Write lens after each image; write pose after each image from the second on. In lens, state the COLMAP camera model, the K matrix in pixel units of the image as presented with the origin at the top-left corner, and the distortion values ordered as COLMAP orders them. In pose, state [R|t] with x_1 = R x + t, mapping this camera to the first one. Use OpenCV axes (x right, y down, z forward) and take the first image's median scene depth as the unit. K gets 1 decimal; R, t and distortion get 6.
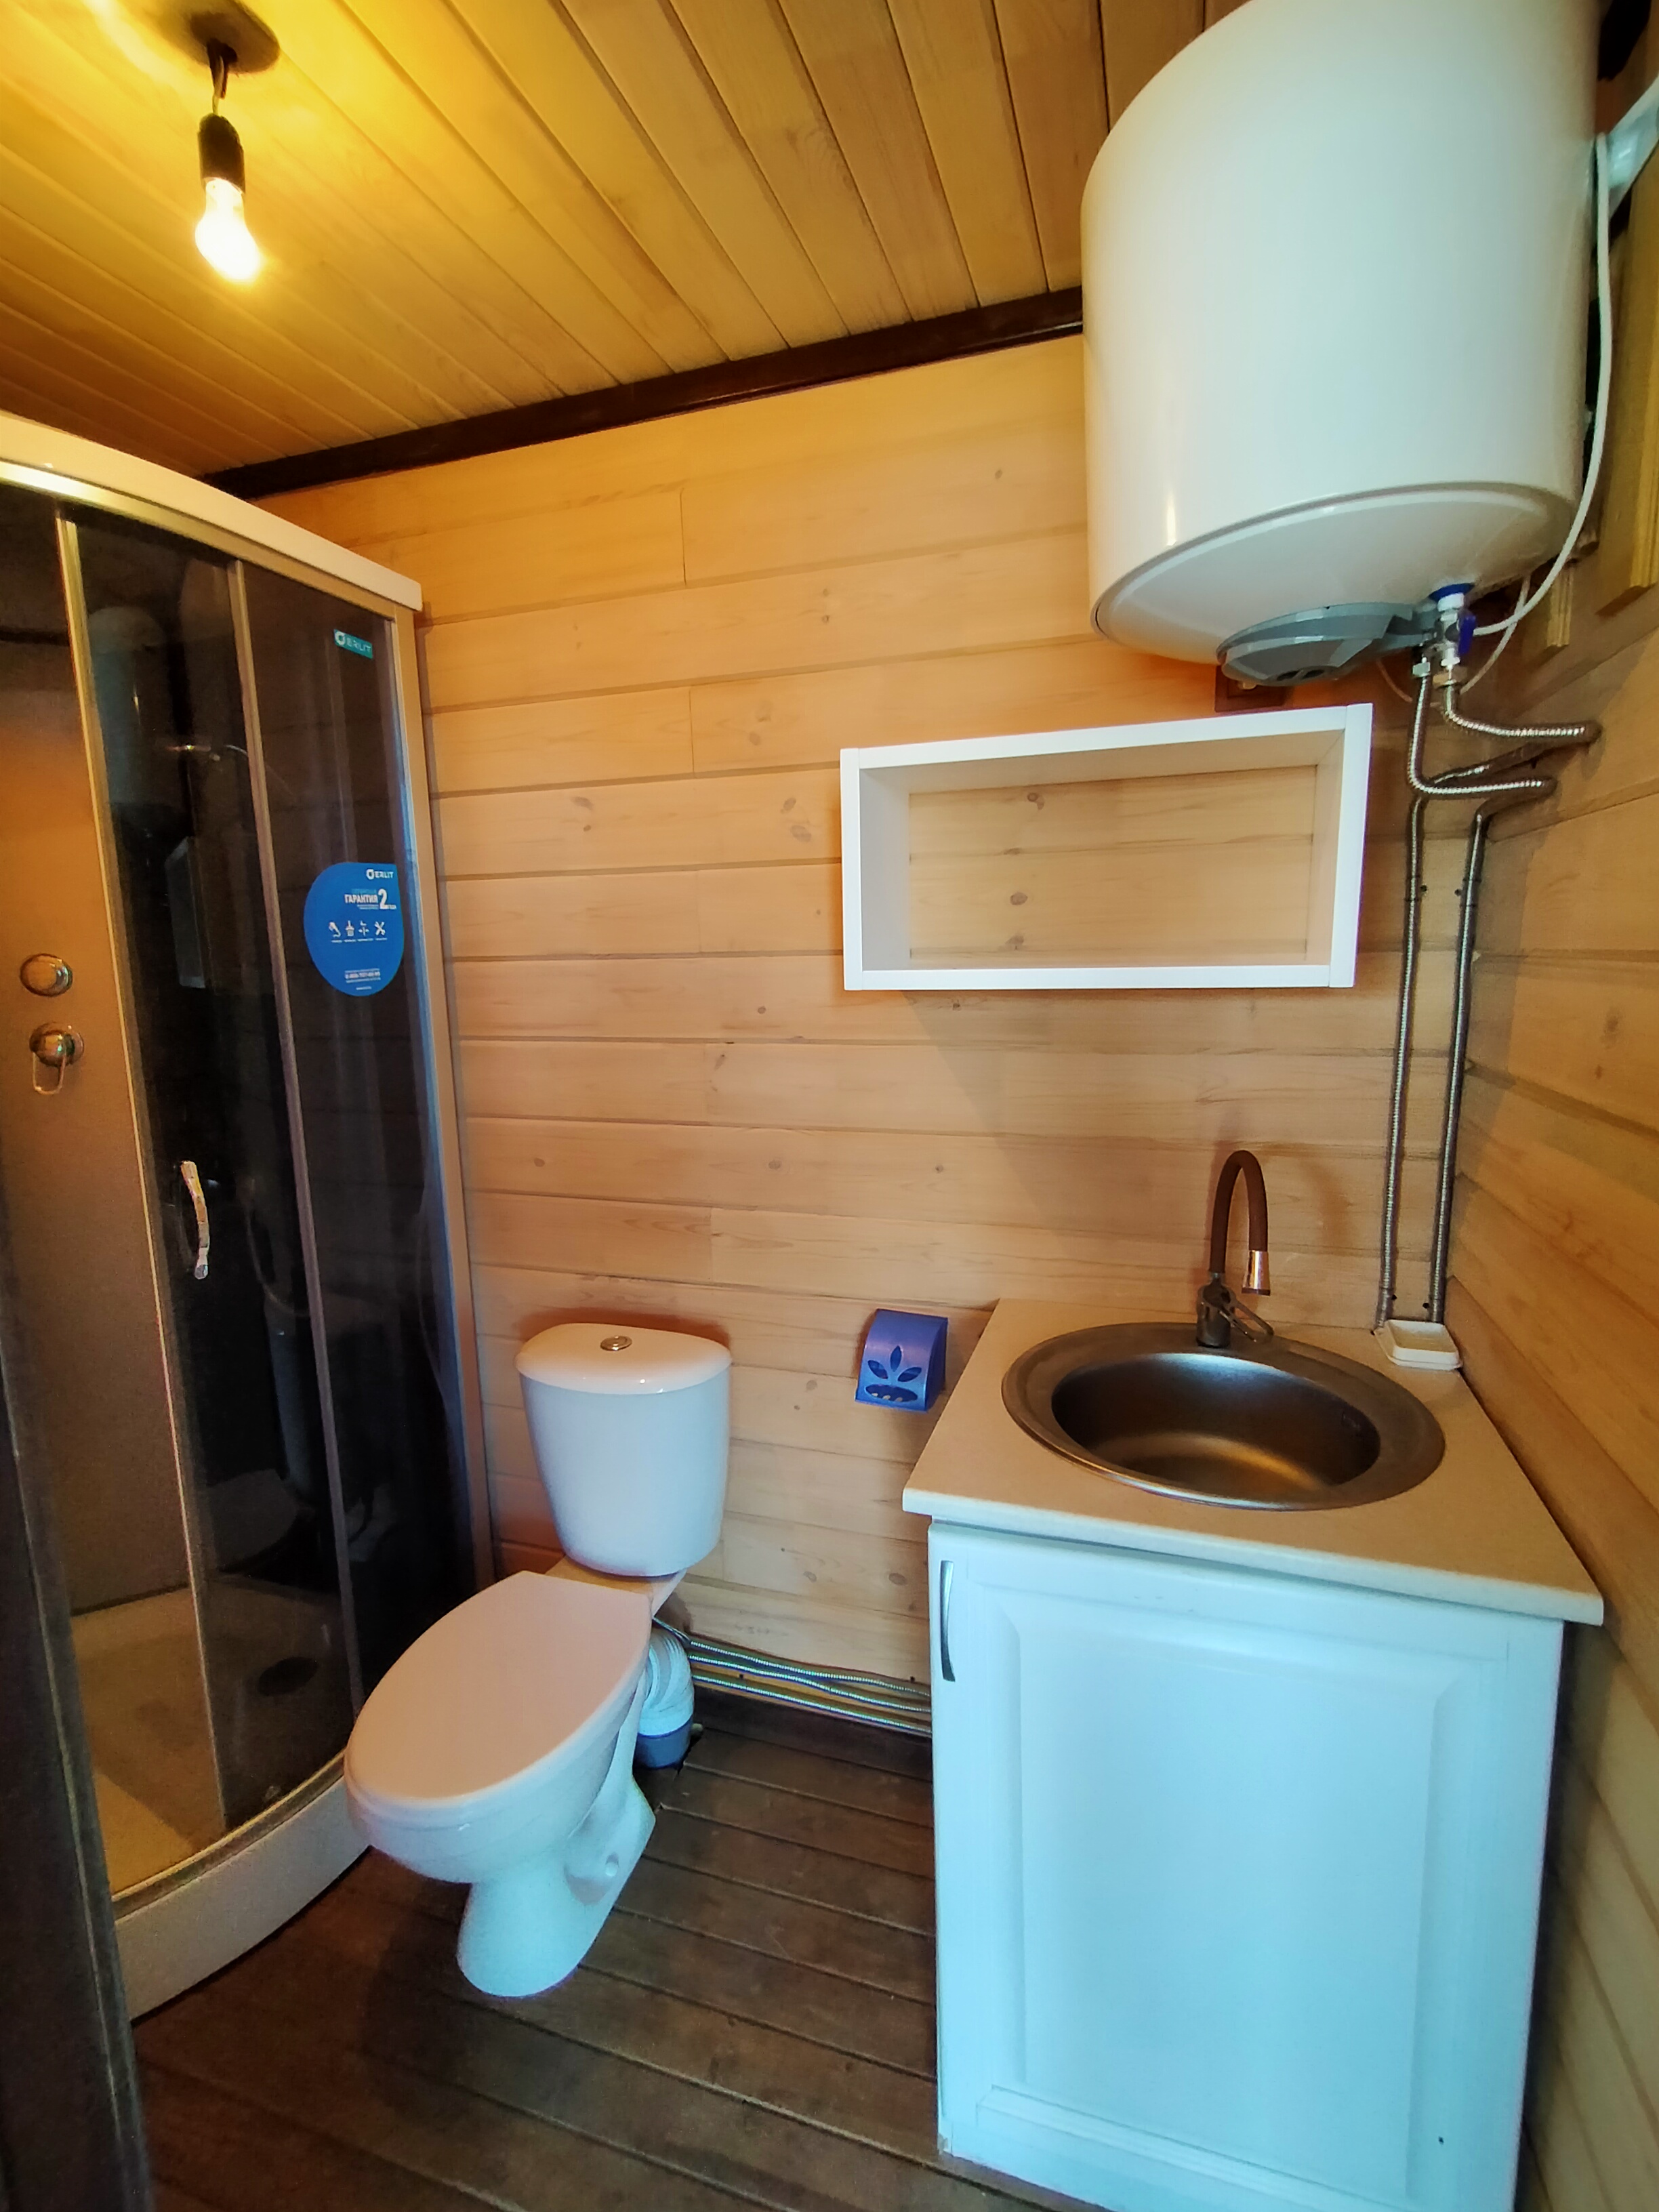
lens RADIAL K [[1021.3, 0, 833.5], [0, 1021.3, 1103.4], [0, 0, 1]] dist [-0.000933, 0.000493]
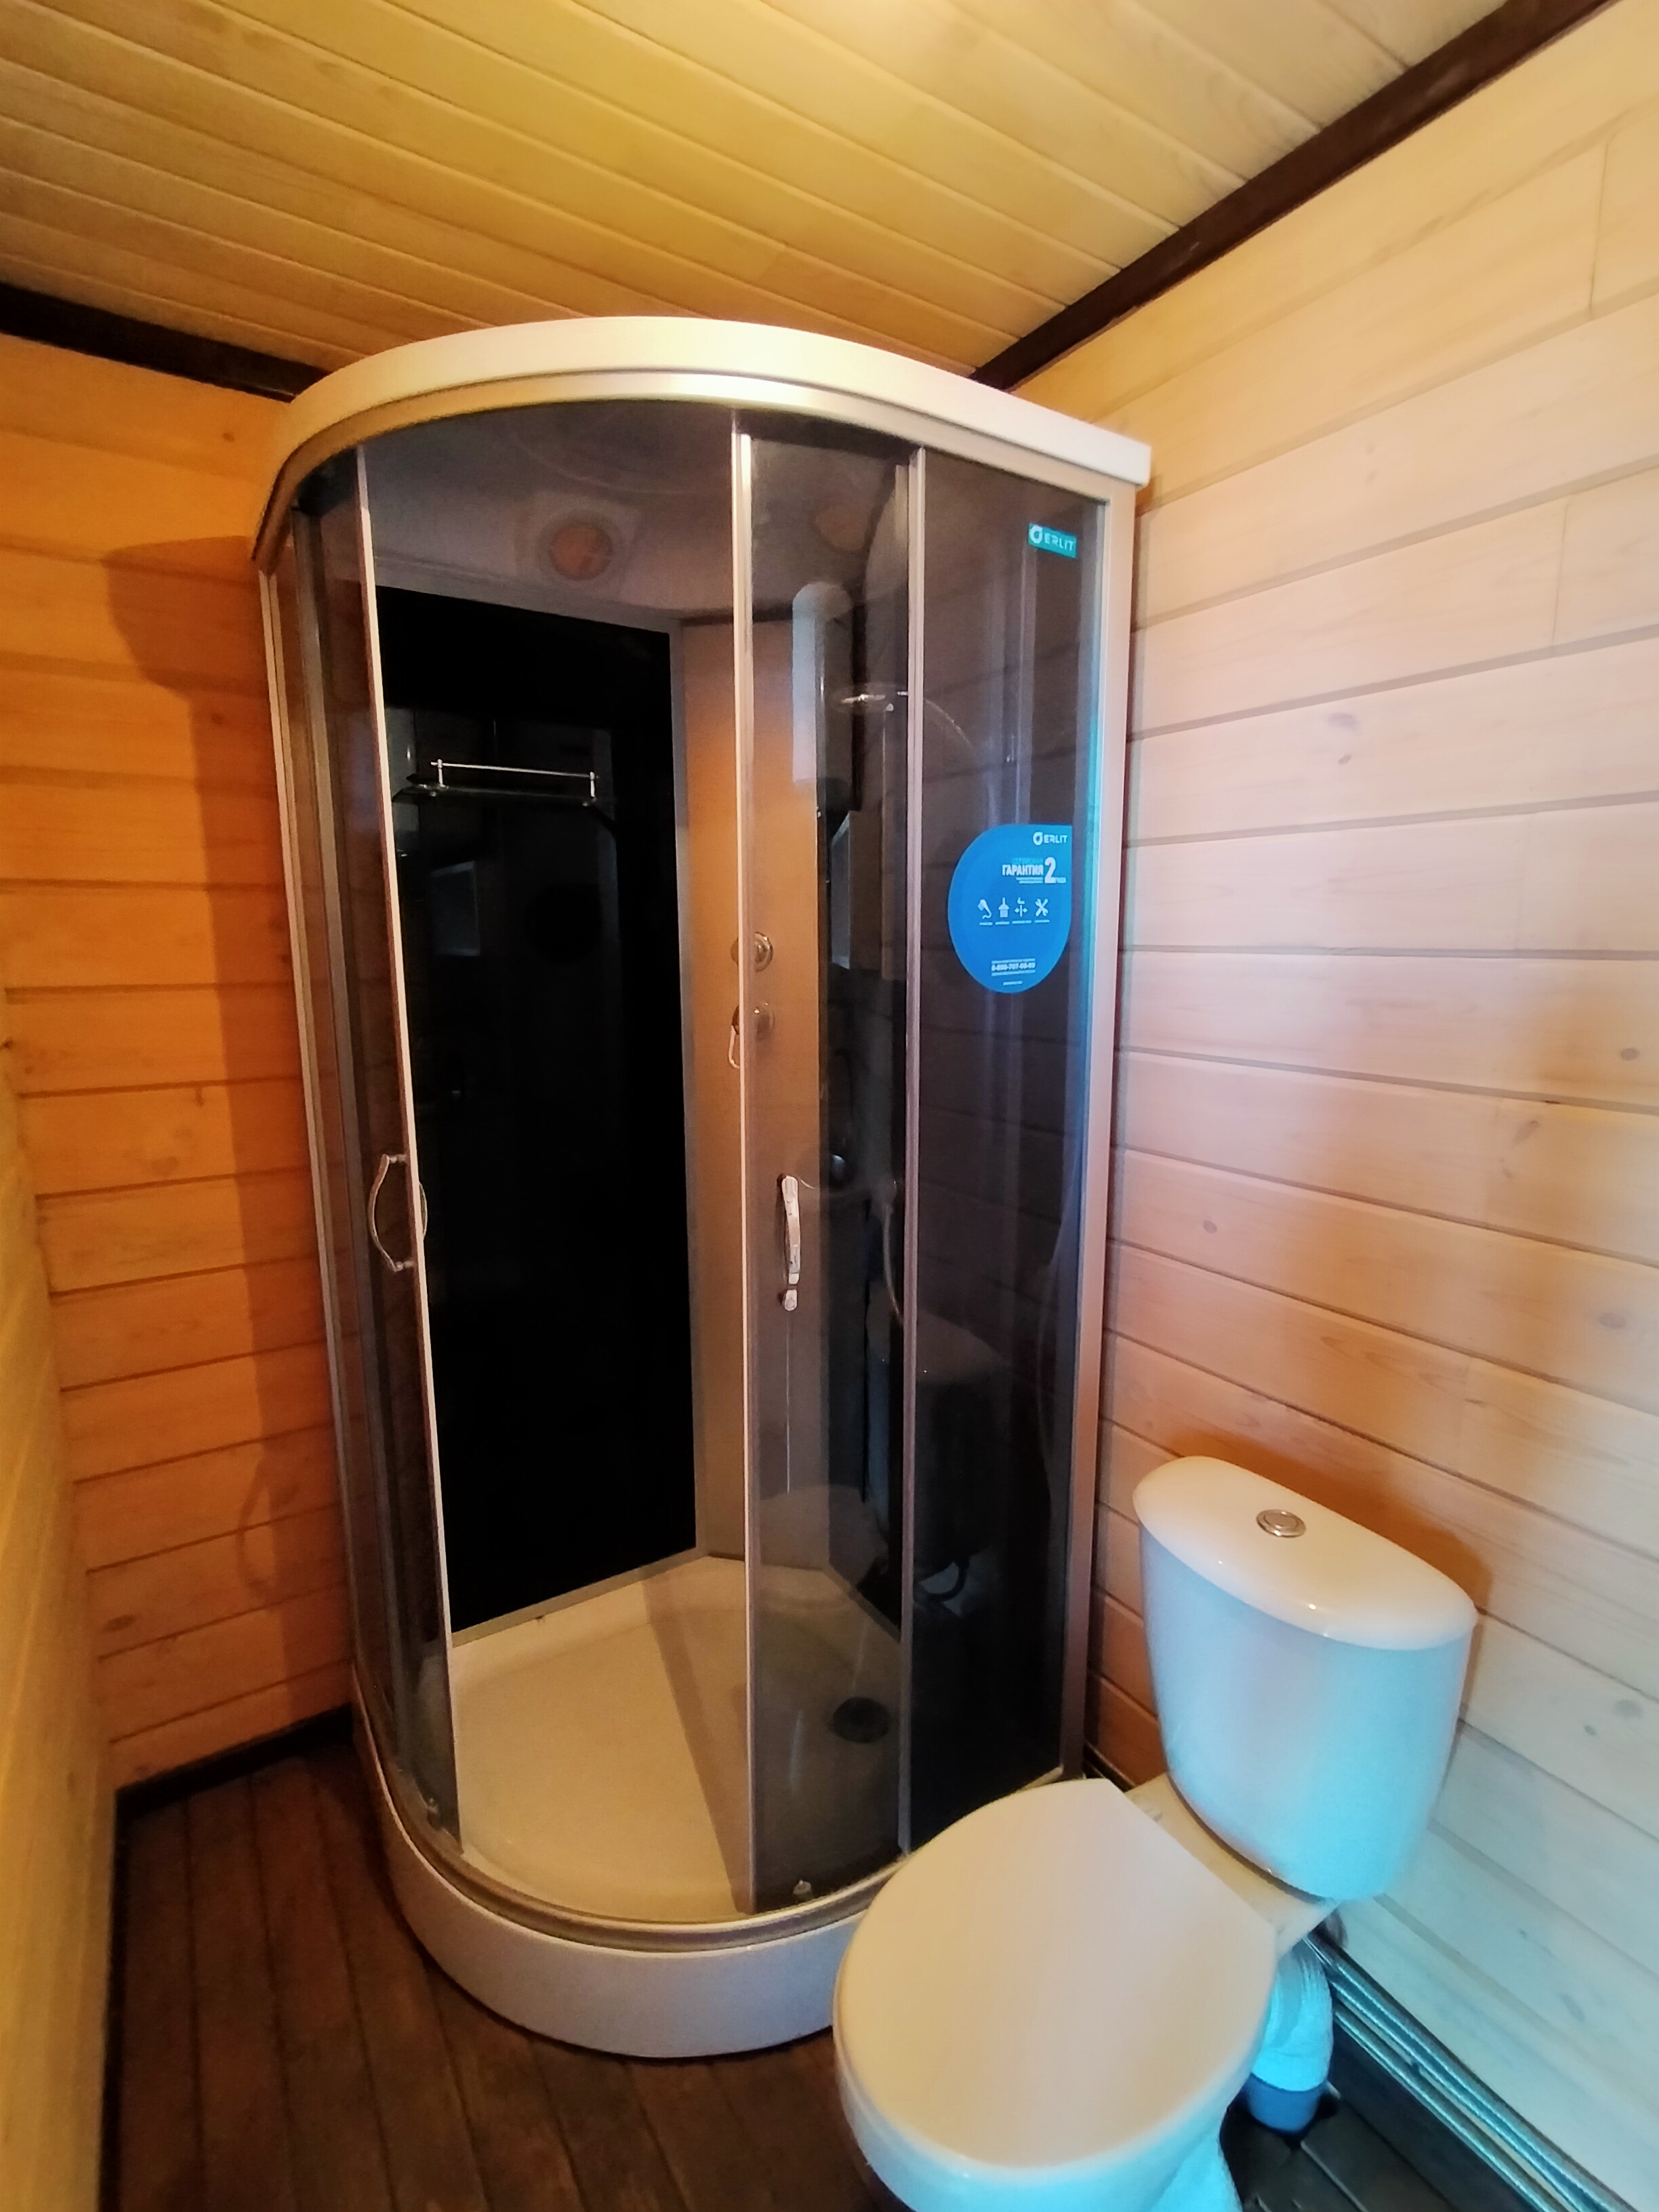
lens RADIAL K [[1021.3, 0, 833.1], [0, 1021.3, 1106.0], [0, 0, 1]] dist [-0.000933, 0.000493]
pose [[0.778891, 0.127250, -0.614114, -0.065075], [-0.110652, 0.991721, 0.065152, -0.052821], [0.617320, 0.017207, 0.786524, 0.282087]]
